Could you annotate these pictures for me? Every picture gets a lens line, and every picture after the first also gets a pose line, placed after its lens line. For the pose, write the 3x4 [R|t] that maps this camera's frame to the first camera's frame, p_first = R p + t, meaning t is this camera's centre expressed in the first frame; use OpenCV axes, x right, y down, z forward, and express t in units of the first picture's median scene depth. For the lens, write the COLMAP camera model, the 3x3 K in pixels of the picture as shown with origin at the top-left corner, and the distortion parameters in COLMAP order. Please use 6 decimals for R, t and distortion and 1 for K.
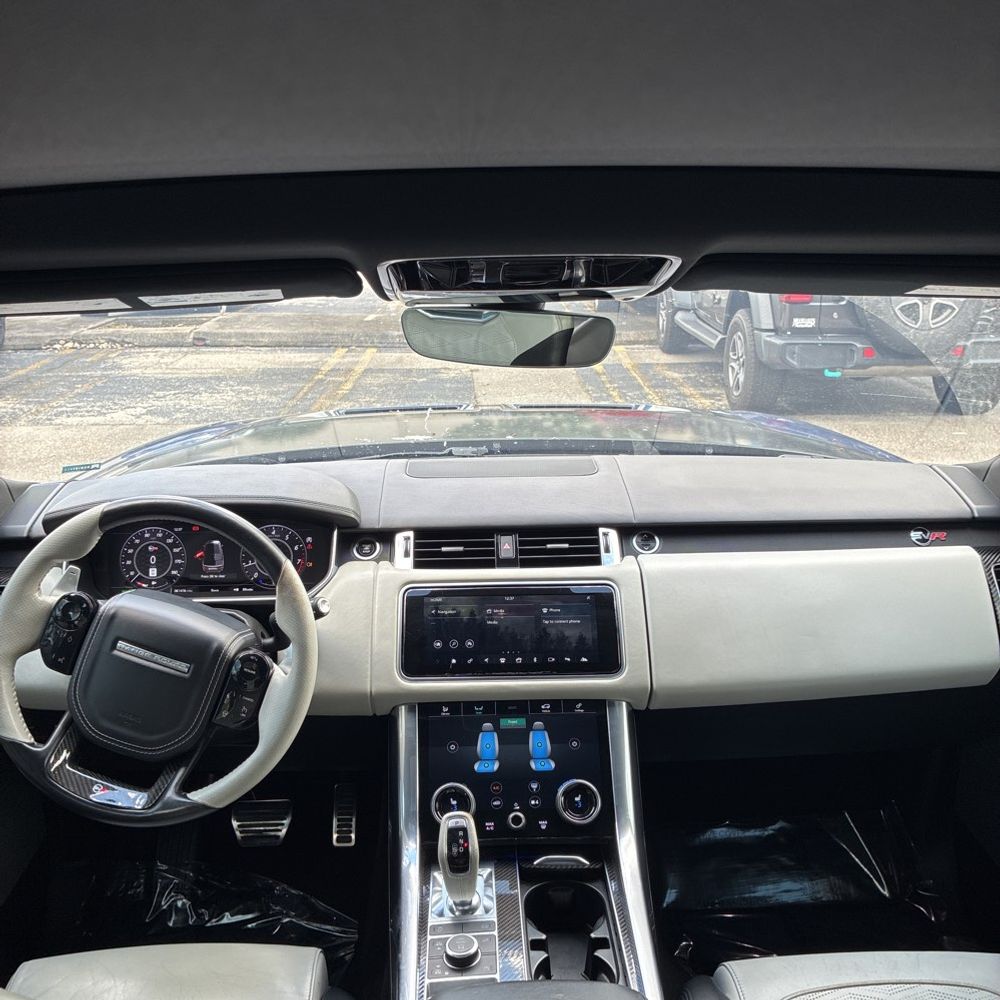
lens RADIAL K [[1013.3, 0, 499.4], [0, 1013.3, 497.9], [0, 0, 1]] dist [0.015822, 0.000000]
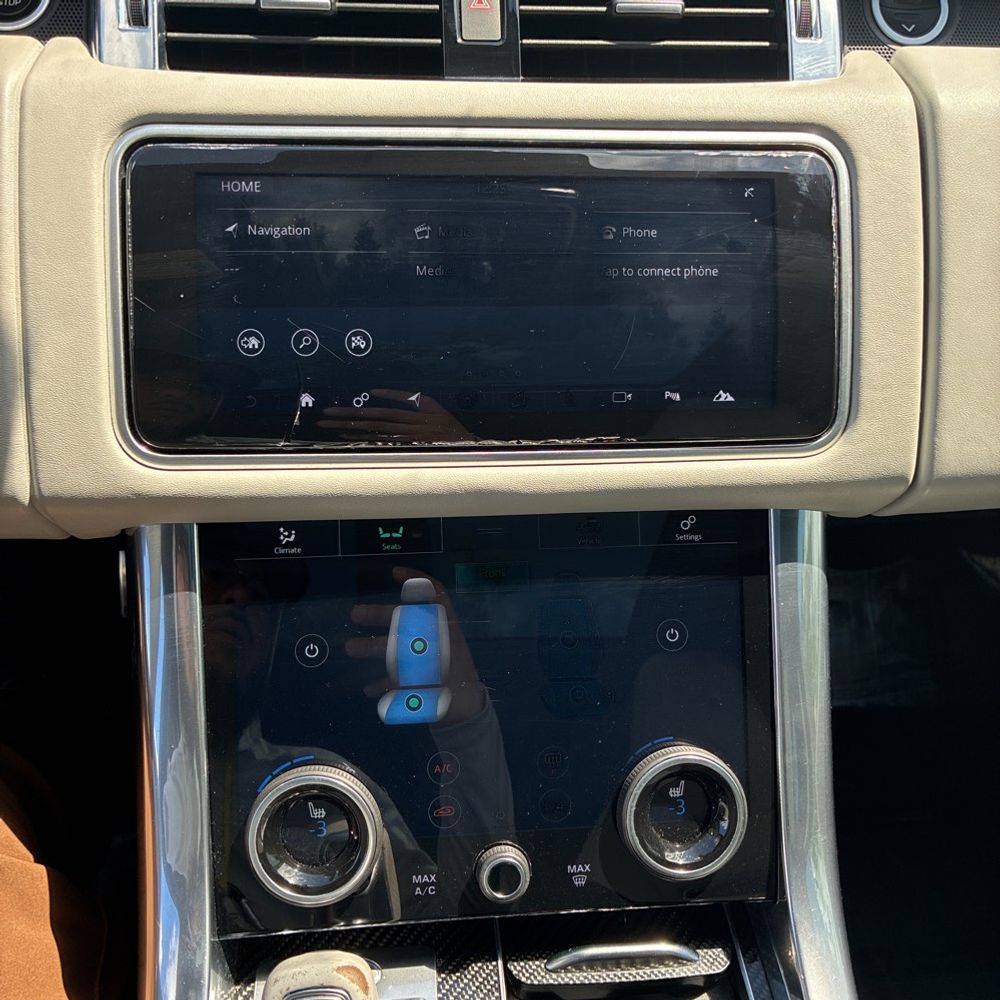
lens RADIAL K [[1013.3, 0, 504.1], [0, 1013.3, 498.6], [0, 0, 1]] dist [0.015822, 0.000000]
pose [[0.997032, 0.003625, 0.076909, -0.009000], [-0.035779, 0.906299, 0.421121, 0.056548], [-0.068176, -0.422622, 0.903738, 0.696319]]
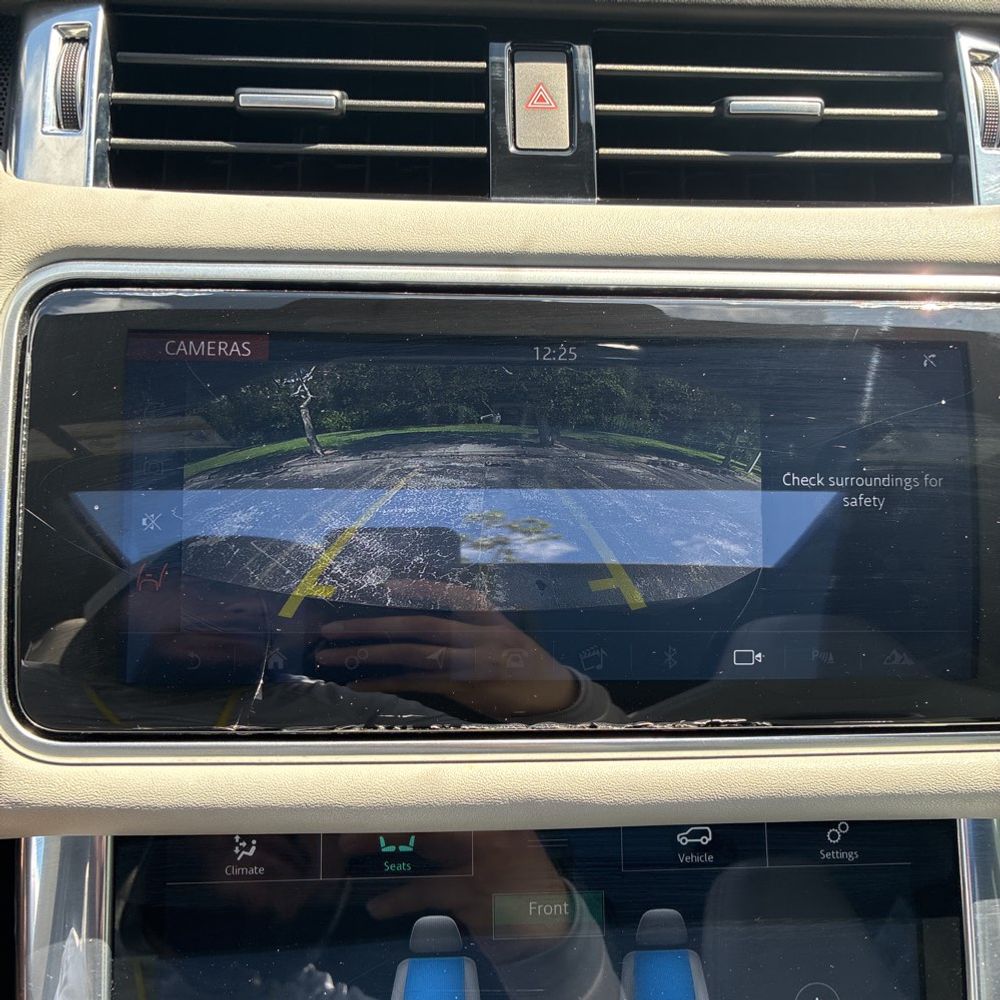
lens RADIAL K [[1013.3, 0, 496.9], [0, 1013.3, 491.9], [0, 0, 1]] dist [0.015822, 0.000000]
pose [[0.998776, 0.026918, 0.041495, -0.009880], [-0.038729, 0.947436, 0.317594, 0.061595], [-0.030765, -0.318812, 0.947318, 0.802280]]
